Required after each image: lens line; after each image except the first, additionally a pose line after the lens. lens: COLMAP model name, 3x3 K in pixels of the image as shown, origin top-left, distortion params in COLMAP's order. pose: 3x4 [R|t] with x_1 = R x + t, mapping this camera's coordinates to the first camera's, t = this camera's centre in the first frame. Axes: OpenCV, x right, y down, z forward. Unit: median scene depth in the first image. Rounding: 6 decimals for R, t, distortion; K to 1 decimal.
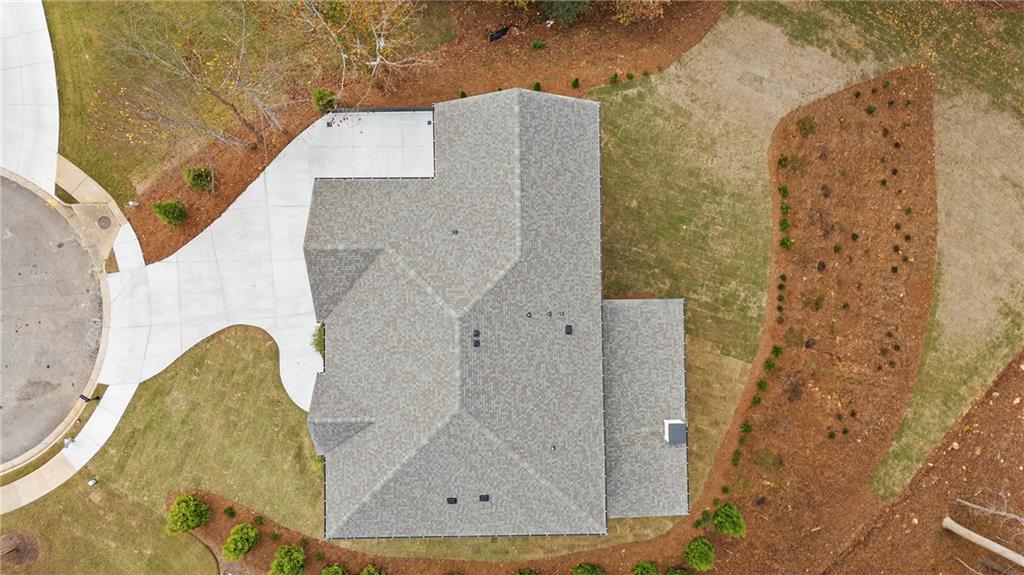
lens RADIAL K [[742.2, 0, 512.0], [0, 742.2, 287.5], [0, 0, 1]] dist [0.089686, -0.085343]
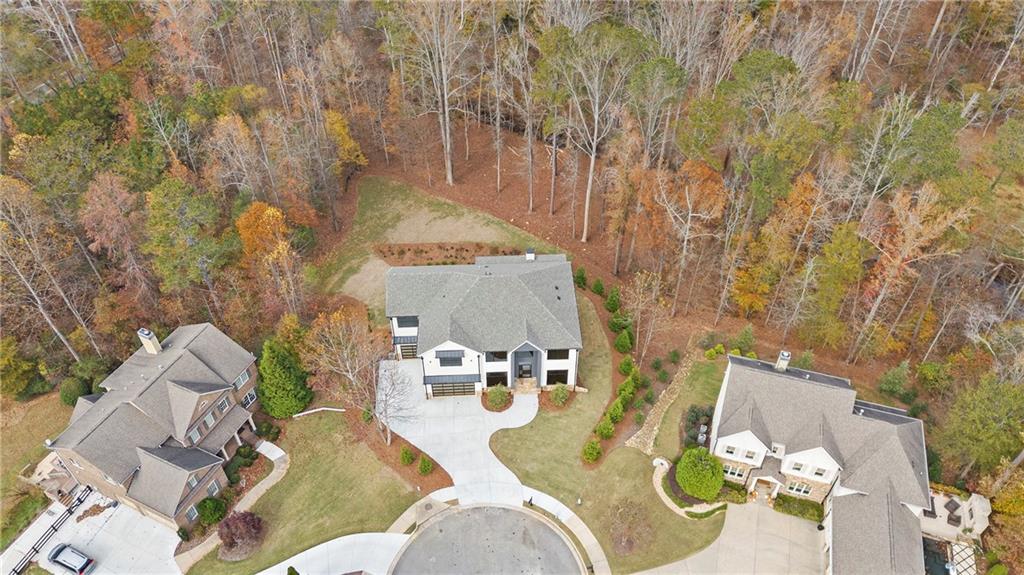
lens RADIAL K [[742.2, 0, 512.0], [0, 742.2, 287.5], [0, 0, 1]] dist [0.089686, -0.085343]
pose [[-0.027061, -0.701168, 0.712482, -1.378237], [0.999597, -0.012882, 0.025288, 0.064426], [-0.008553, 0.712880, 0.701234, -0.525629]]
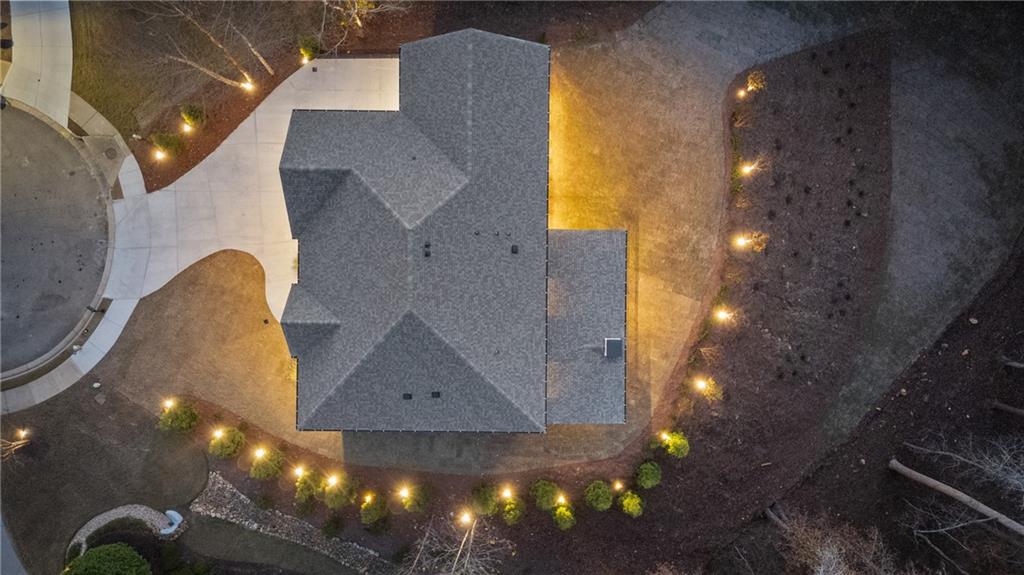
lens RADIAL K [[748.4, 0, 512.0], [0, 748.4, 287.5], [0, 0, 1]] dist [0.084788, -0.090002]
pose [[0.999338, 0.023342, -0.027916, 0.085185], [-0.022980, 0.999649, 0.013191, 0.081431], [0.028215, -0.012540, 0.999523, -0.103714]]
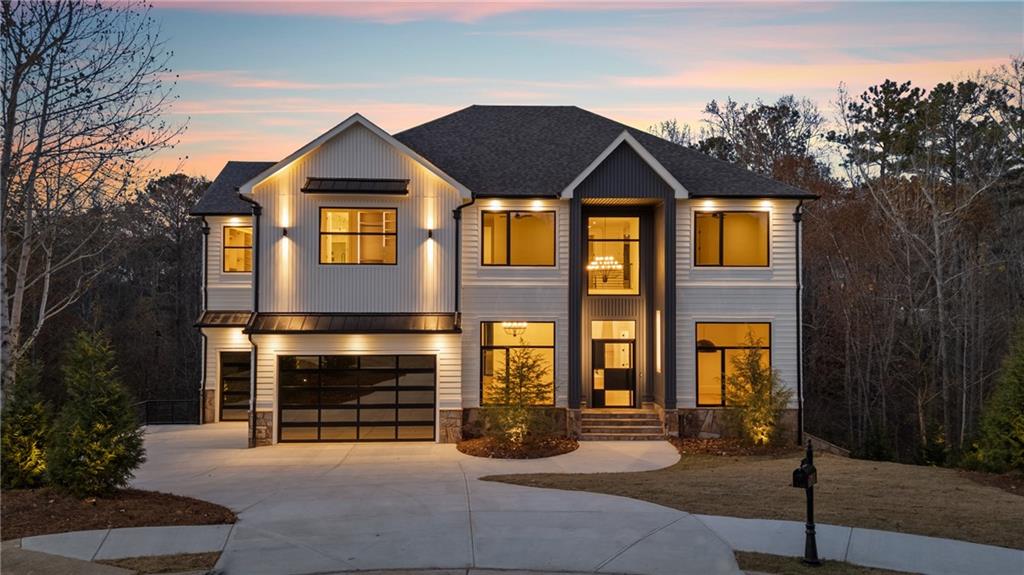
lens RADIAL K [[757.0, 0, 512.0], [0, 757.0, 287.5], [0, 0, 1]] dist [0.022999, -0.003064]
pose [[-0.012398, 0.012248, 0.999848, -0.735925], [0.999745, 0.019010, 0.012164, 0.059410], [-0.018858, 0.999744, -0.012481, 0.912078]]
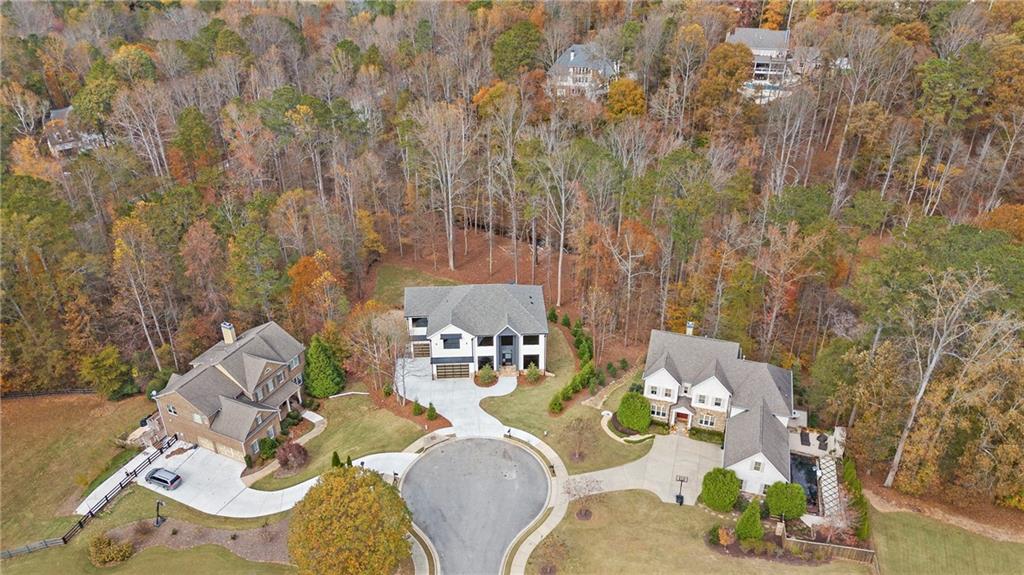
lens RADIAL K [[733.6, 0, 512.0], [0, 733.6, 287.5], [0, 0, 1]] dist [0.089274, -0.086095]
pose [[-0.030547, -0.510755, 0.859183, -2.195897], [0.999476, -0.006430, 0.031713, 0.082468], [-0.010673, 0.859702, 0.510684, -0.522500]]
